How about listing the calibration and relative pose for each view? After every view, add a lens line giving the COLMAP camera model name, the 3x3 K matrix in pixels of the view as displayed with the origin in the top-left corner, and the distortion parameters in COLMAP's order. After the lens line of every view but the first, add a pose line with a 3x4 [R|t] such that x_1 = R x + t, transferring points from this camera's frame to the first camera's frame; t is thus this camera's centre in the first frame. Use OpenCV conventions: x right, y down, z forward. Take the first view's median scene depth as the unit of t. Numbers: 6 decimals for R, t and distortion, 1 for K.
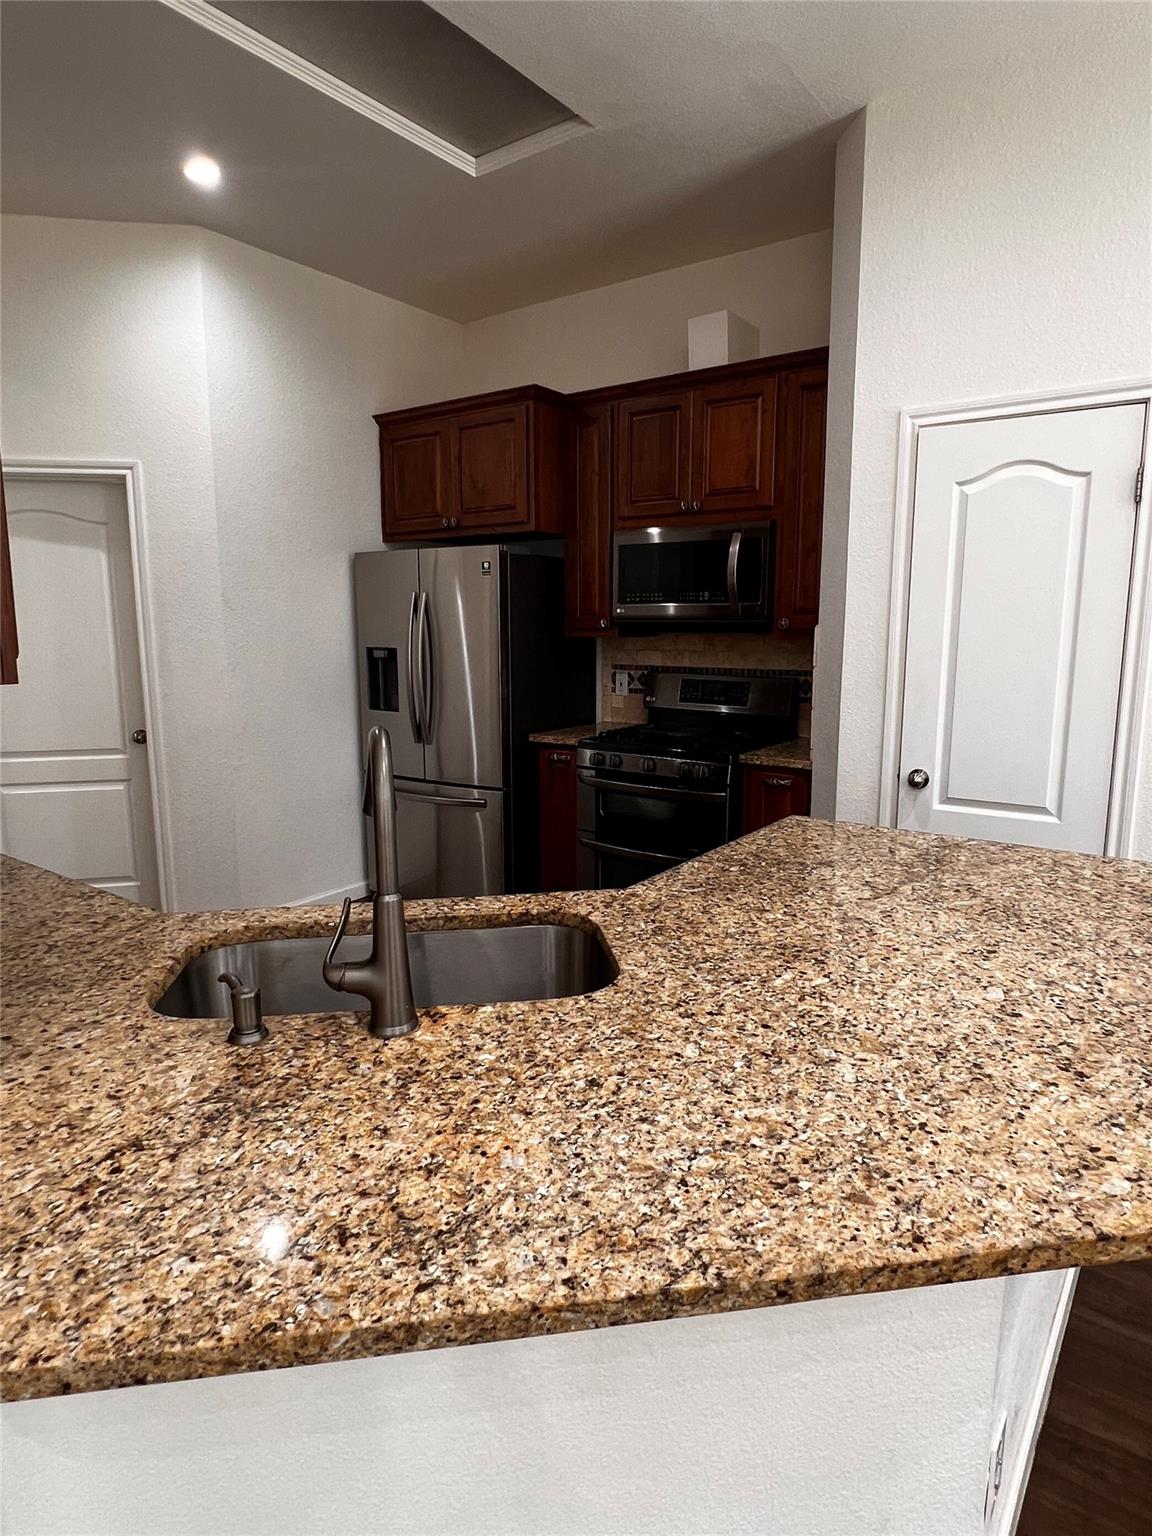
lens RADIAL K [[887.2, 0, 576.0], [0, 887.2, 768.0], [0, 0, 1]] dist [0.003468, 0.001161]
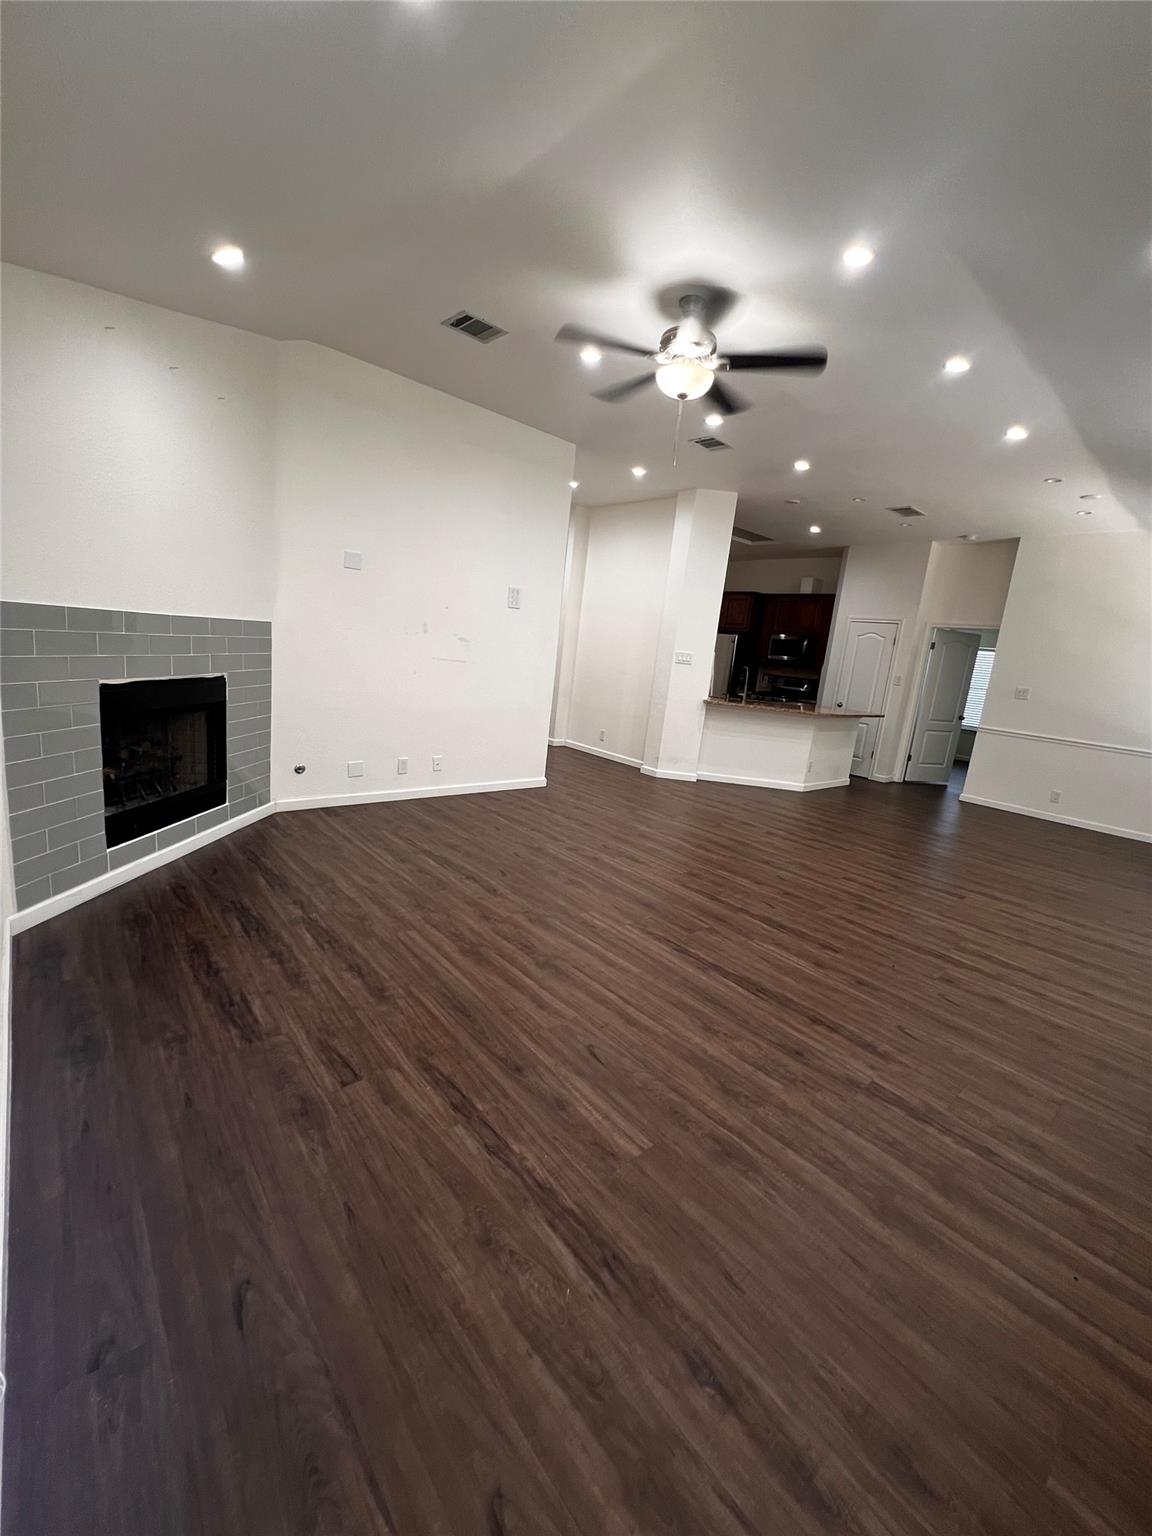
lens RADIAL K [[618.1, 0, 576.0], [0, 618.1, 768.0], [0, 0, 1]] dist [0.007809, 0.000153]
pose [[0.966756, 0.151351, -0.206095, -0.258369], [-0.148173, 0.988480, 0.030859, 0.636634], [0.208391, 0.000705, 0.978045, -3.374828]]
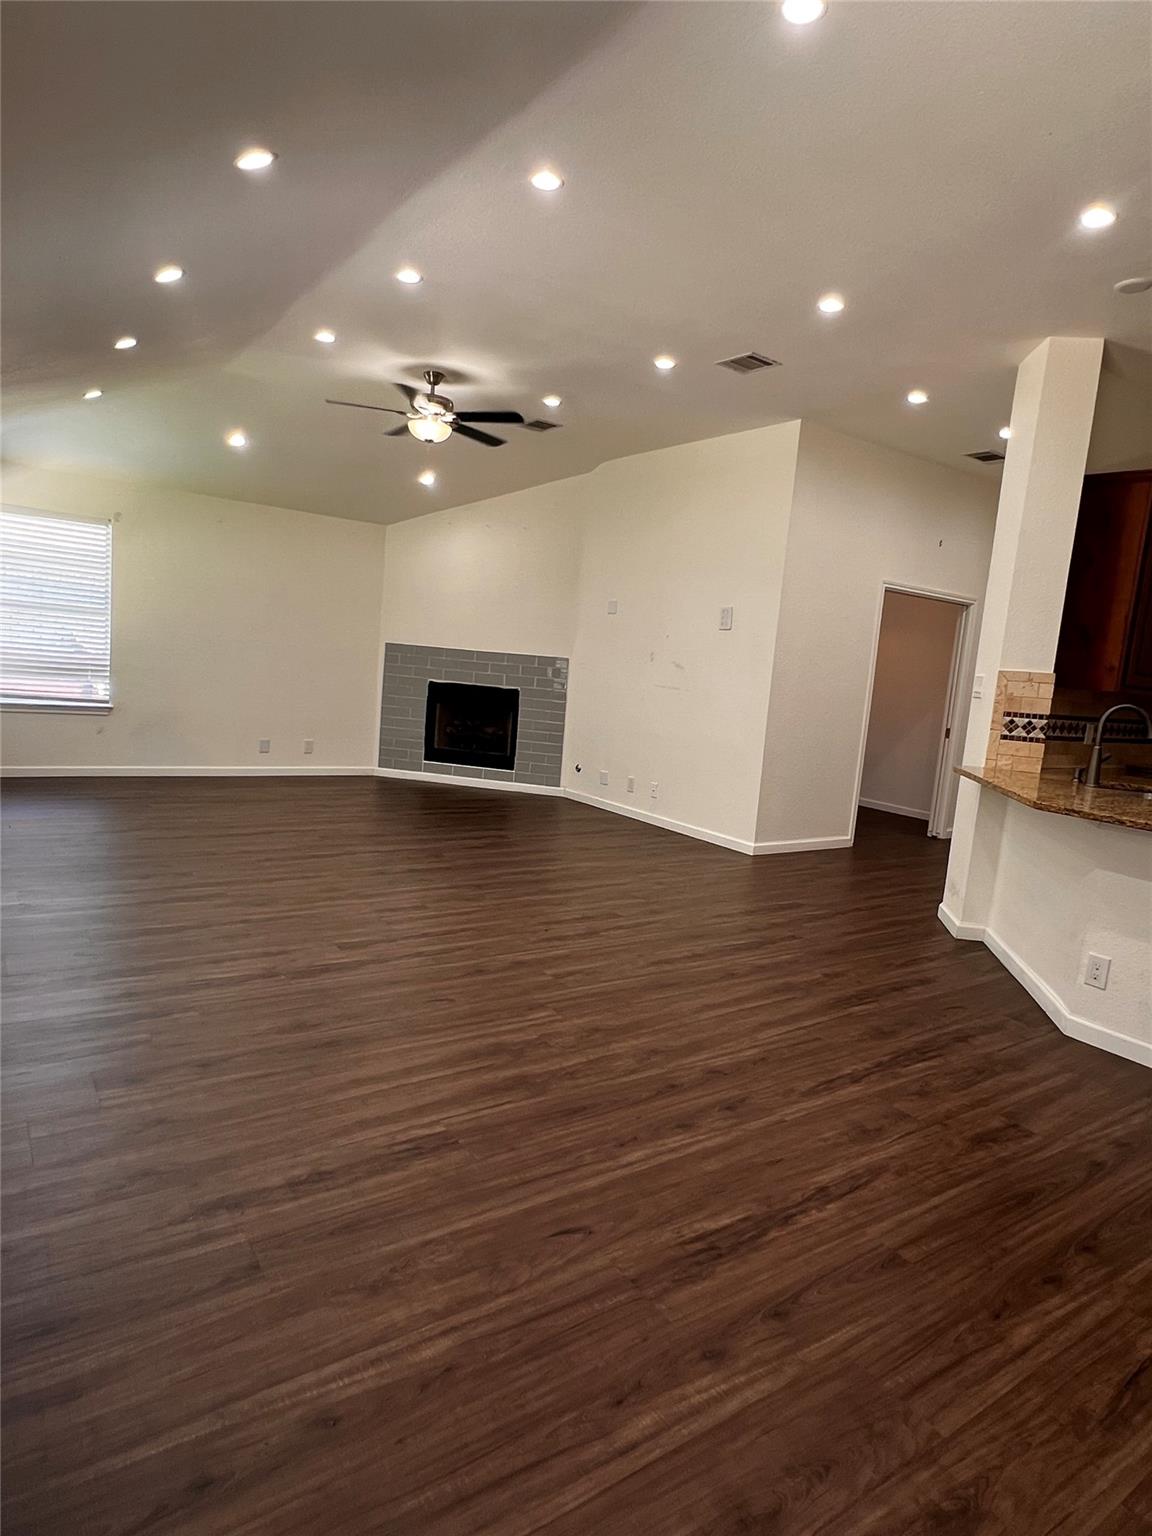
lens RADIAL K [[879.9, 0, 580.6], [0, 879.9, 761.1], [0, 0, 1]] dist [0.004814, 0.000404]
pose [[-0.331023, 0.088900, -0.939426, 2.426288], [-0.241525, 0.954407, 0.175423, 0.045499], [0.912190, 0.284963, -0.294459, 0.121642]]
